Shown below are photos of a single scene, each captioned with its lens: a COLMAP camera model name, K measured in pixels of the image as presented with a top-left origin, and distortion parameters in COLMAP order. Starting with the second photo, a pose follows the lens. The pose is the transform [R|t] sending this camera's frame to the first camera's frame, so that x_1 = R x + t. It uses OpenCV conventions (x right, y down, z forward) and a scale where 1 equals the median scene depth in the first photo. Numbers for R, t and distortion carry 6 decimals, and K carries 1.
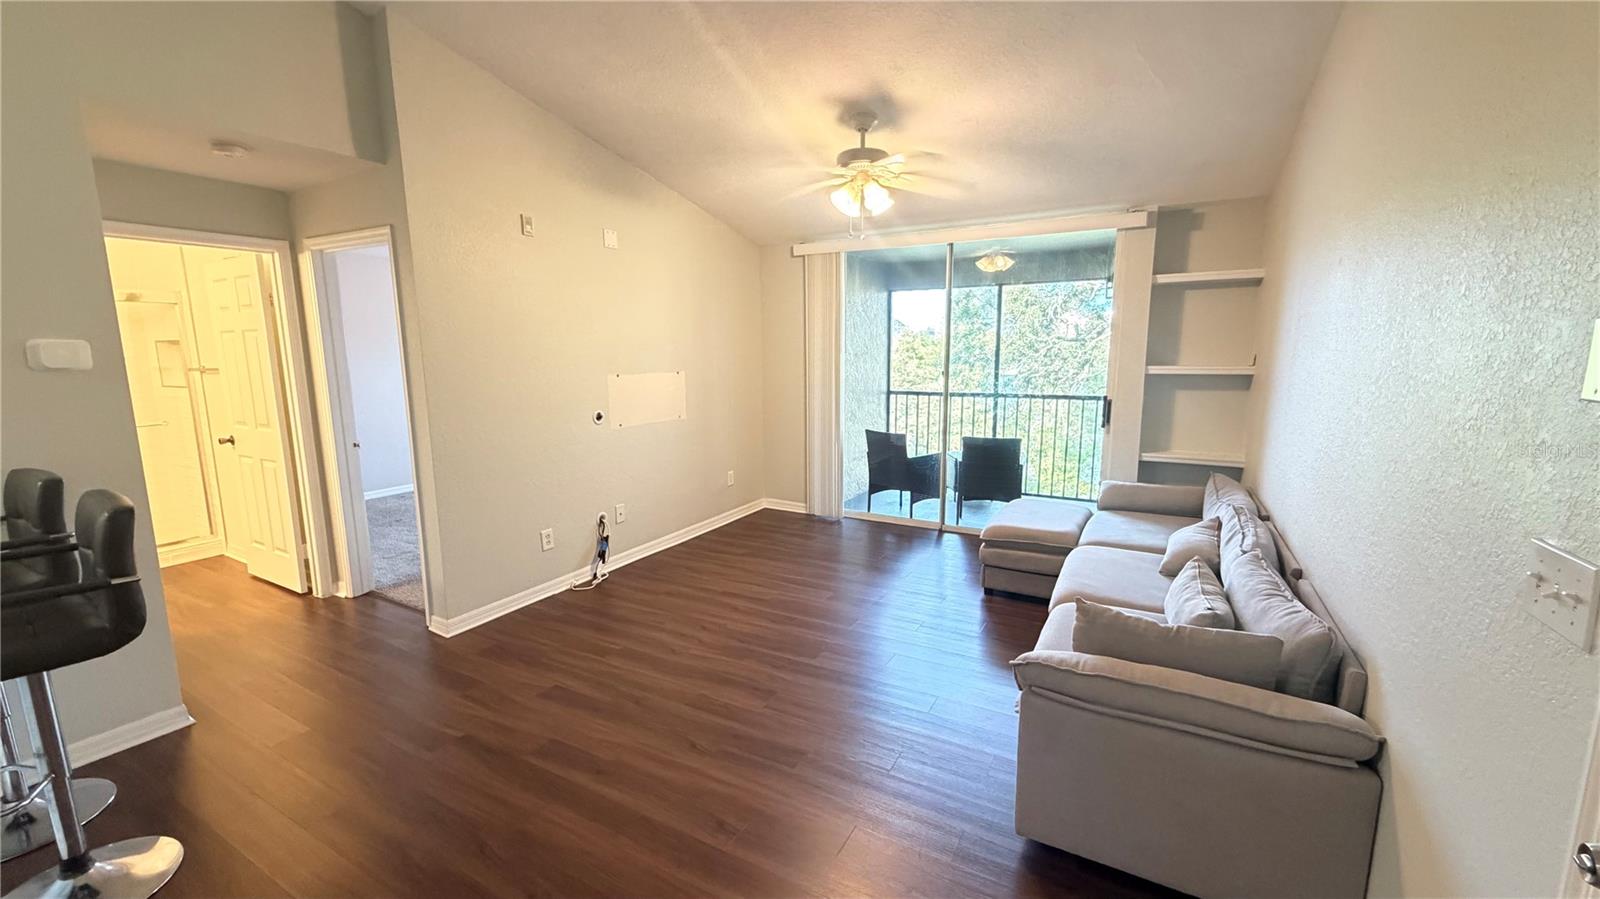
lens RADIAL K [[640.2, 0, 794.6], [0, 640.2, 451.8], [0, 0, 1]] dist [0.003871, -0.000228]
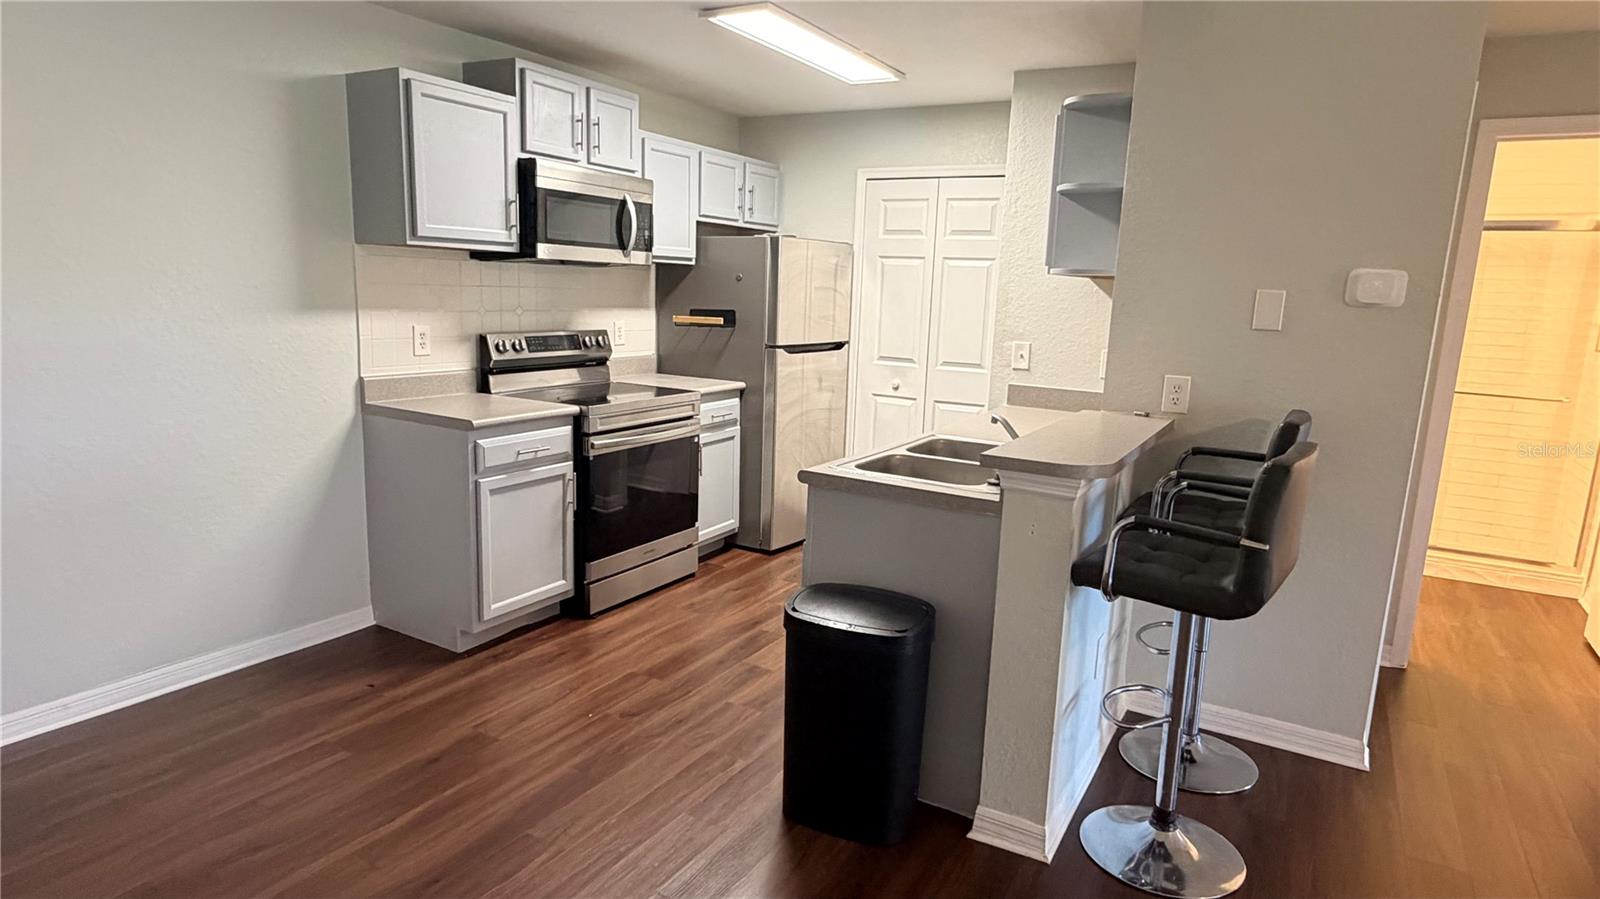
lens RADIAL K [[919.9, 0, 800.4], [0, 919.9, 456.6], [0, 0, 1]] dist [0.003248, 0.001181]
pose [[-0.004445, 0.192276, -0.981331, 0.048239], [-0.197630, 0.961816, 0.189348, -0.009032], [0.980267, 0.194782, 0.033724, 0.135964]]
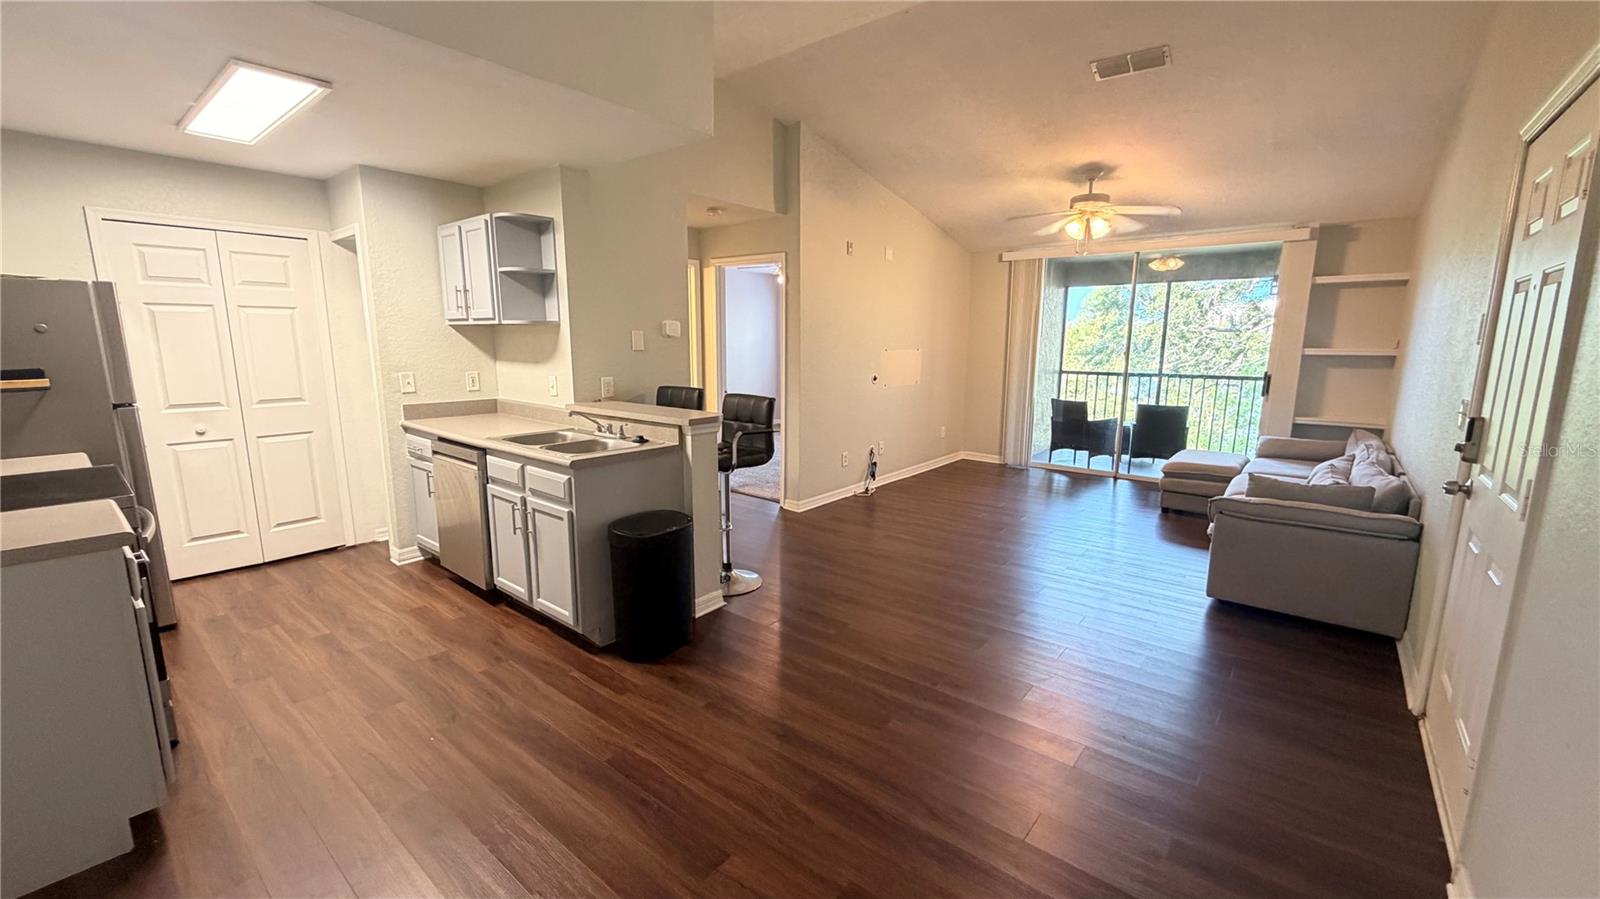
lens RADIAL K [[640.2, 0, 794.6], [0, 640.2, 451.8], [0, 0, 1]] dist [0.003871, -0.000228]
pose [[0.985308, 0.041149, -0.165755, -0.230648], [-0.038434, 0.999070, 0.019557, 0.085983], [0.166405, -0.012899, 0.985973, -0.434856]]
